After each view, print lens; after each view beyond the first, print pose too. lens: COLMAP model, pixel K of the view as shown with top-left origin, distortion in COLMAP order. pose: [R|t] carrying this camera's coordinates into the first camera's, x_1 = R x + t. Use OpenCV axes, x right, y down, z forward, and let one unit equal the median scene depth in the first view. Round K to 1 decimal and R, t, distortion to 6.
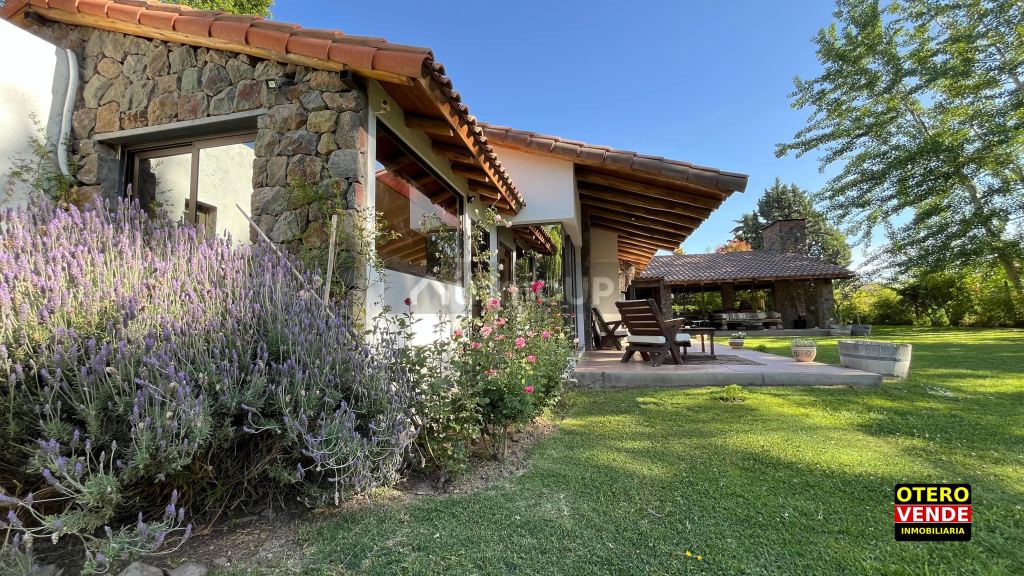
lens RADIAL K [[416.9, 0, 511.2], [0, 416.9, 287.3], [0, 0, 1]] dist [-0.010958, -0.000089]
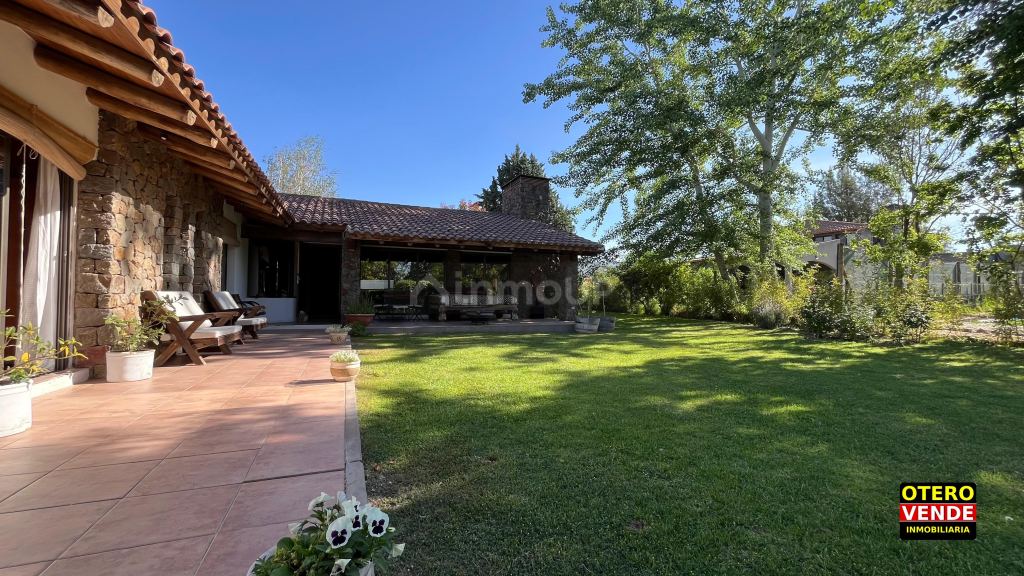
lens RADIAL K [[416.9, 0, 513.5], [0, 416.9, 289.3], [0, 0, 1]] dist [-0.010958, -0.000089]
pose [[0.826720, 0.037491, 0.561363, 0.231026], [-0.075170, 0.996192, 0.044171, 0.016596], [-0.557569, -0.078715, 0.826390, 0.393666]]
